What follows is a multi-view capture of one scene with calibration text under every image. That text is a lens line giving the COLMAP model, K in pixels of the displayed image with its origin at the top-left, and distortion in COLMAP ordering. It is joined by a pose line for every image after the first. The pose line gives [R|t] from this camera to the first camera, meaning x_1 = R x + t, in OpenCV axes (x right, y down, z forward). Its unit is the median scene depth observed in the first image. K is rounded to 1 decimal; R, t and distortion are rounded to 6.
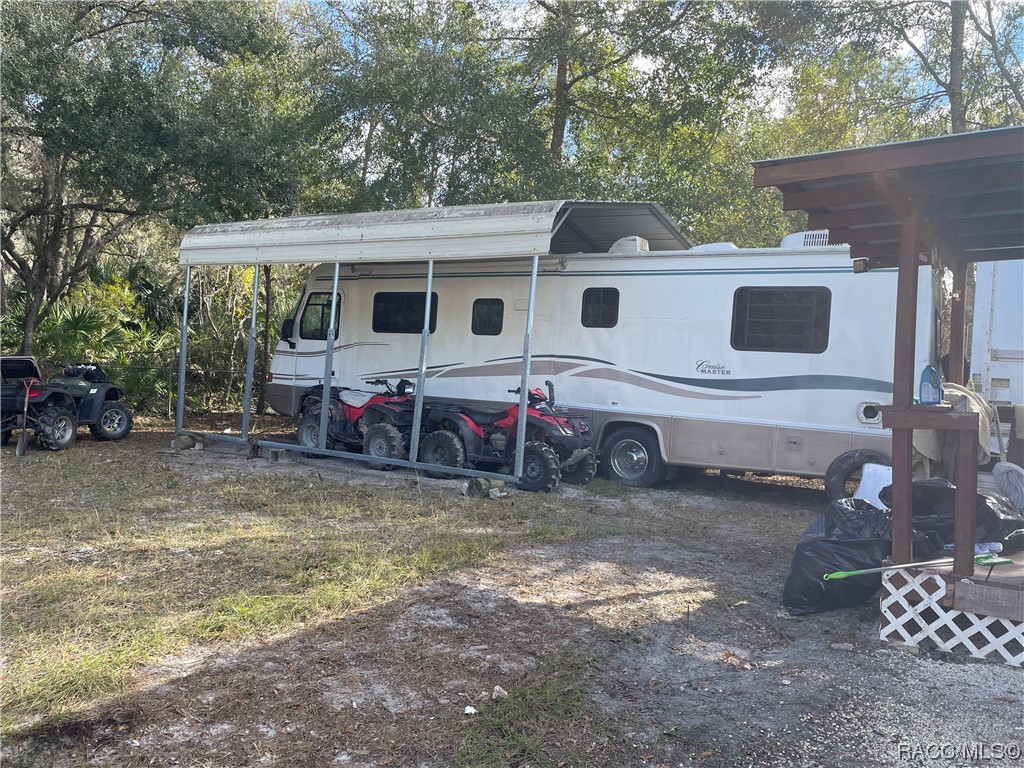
lens RADIAL K [[776.1, 0, 520.2], [0, 776.1, 381.9], [0, 0, 1]] dist [0.085009, -0.112696]
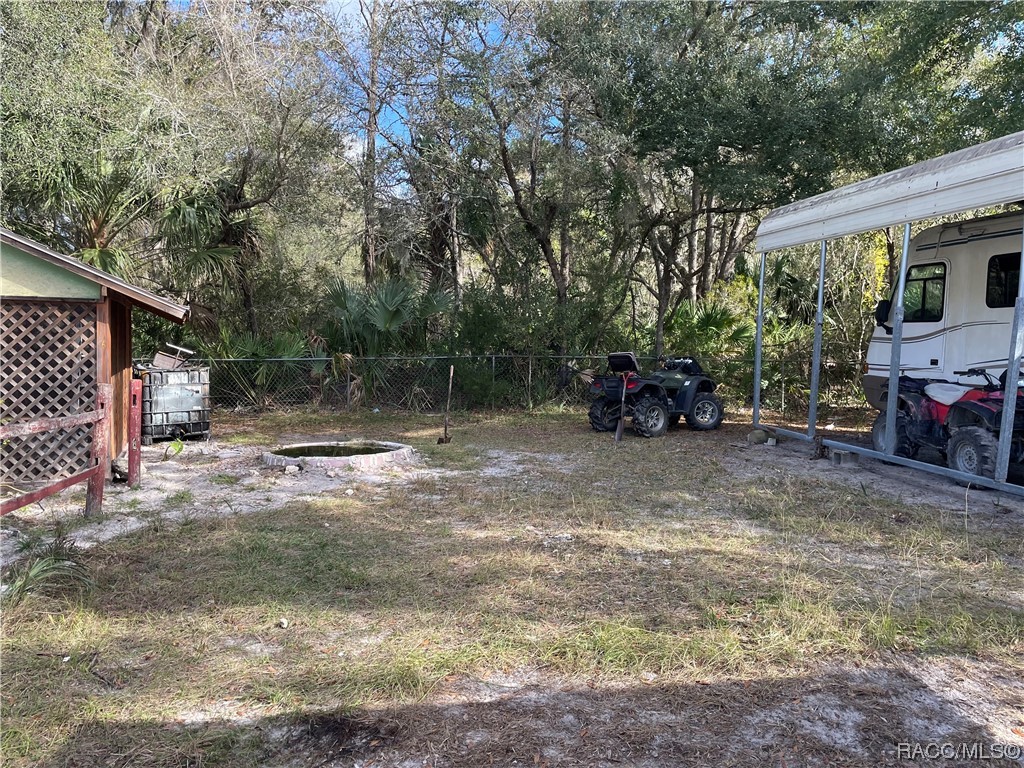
lens RADIAL K [[776.1, 0, 510.4], [0, 776.1, 382.5], [0, 0, 1]] dist [0.085009, -0.112696]
pose [[0.674394, 0.001946, -0.738369, 0.079767], [0.004818, 0.999964, 0.007036, 0.002527], [0.738356, -0.008303, 0.674360, 0.138849]]
